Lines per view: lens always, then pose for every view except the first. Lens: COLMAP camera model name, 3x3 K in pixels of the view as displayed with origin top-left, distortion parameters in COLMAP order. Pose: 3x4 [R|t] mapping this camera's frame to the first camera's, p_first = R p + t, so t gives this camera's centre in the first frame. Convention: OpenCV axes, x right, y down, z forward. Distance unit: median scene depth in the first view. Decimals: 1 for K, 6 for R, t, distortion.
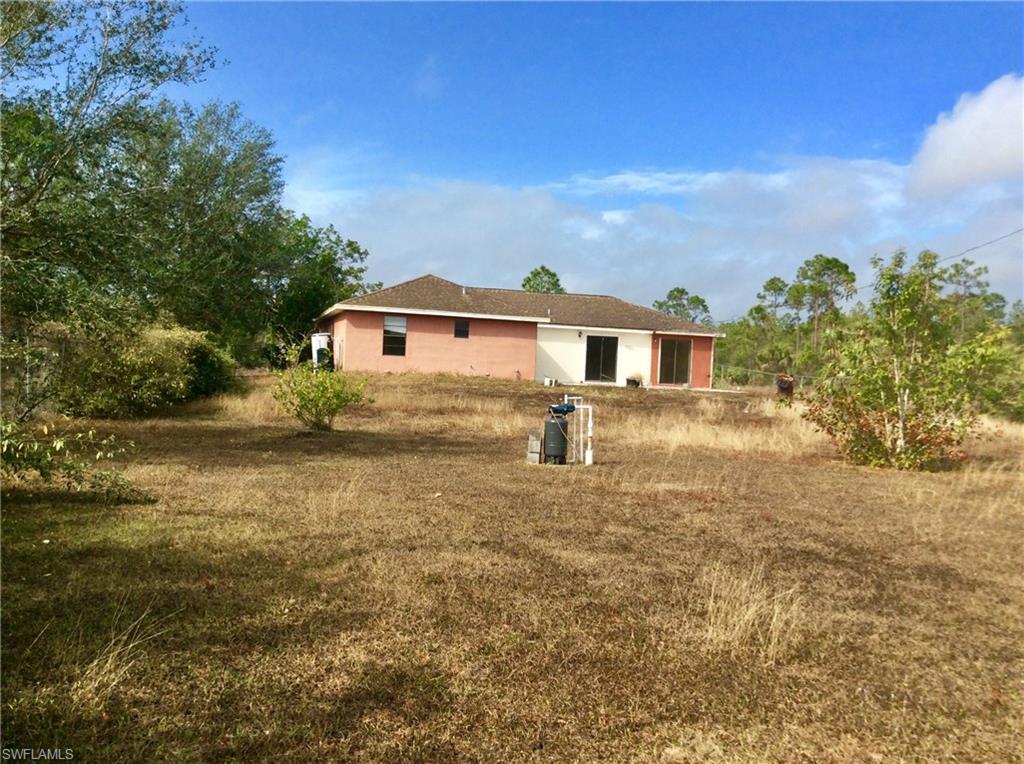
lens RADIAL K [[943.0, 0, 512.1], [0, 943.0, 382.2], [0, 0, 1]] dist [0.013605, 0.000000]
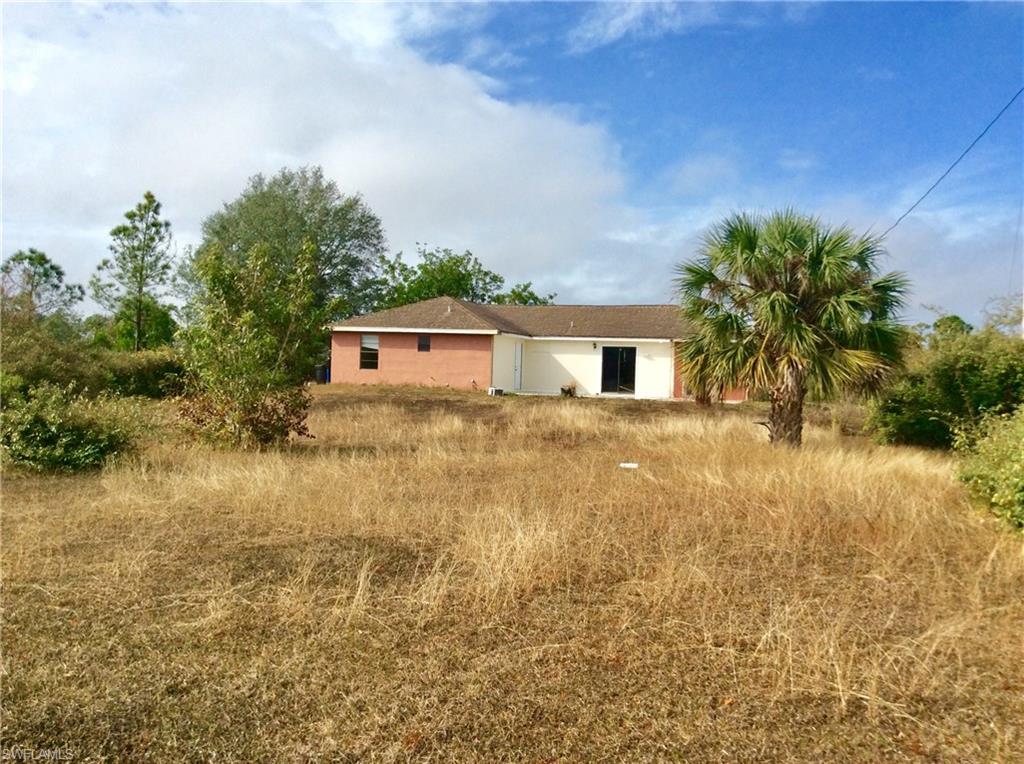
lens RADIAL K [[943.0, 0, 512.2], [0, 943.0, 381.3], [0, 0, 1]] dist [0.013605, 0.000000]
pose [[0.810639, -0.017714, -0.585279, 0.658163], [-0.005189, 0.999286, -0.037432, 0.027325], [0.585524, 0.033381, 0.809968, 0.171633]]
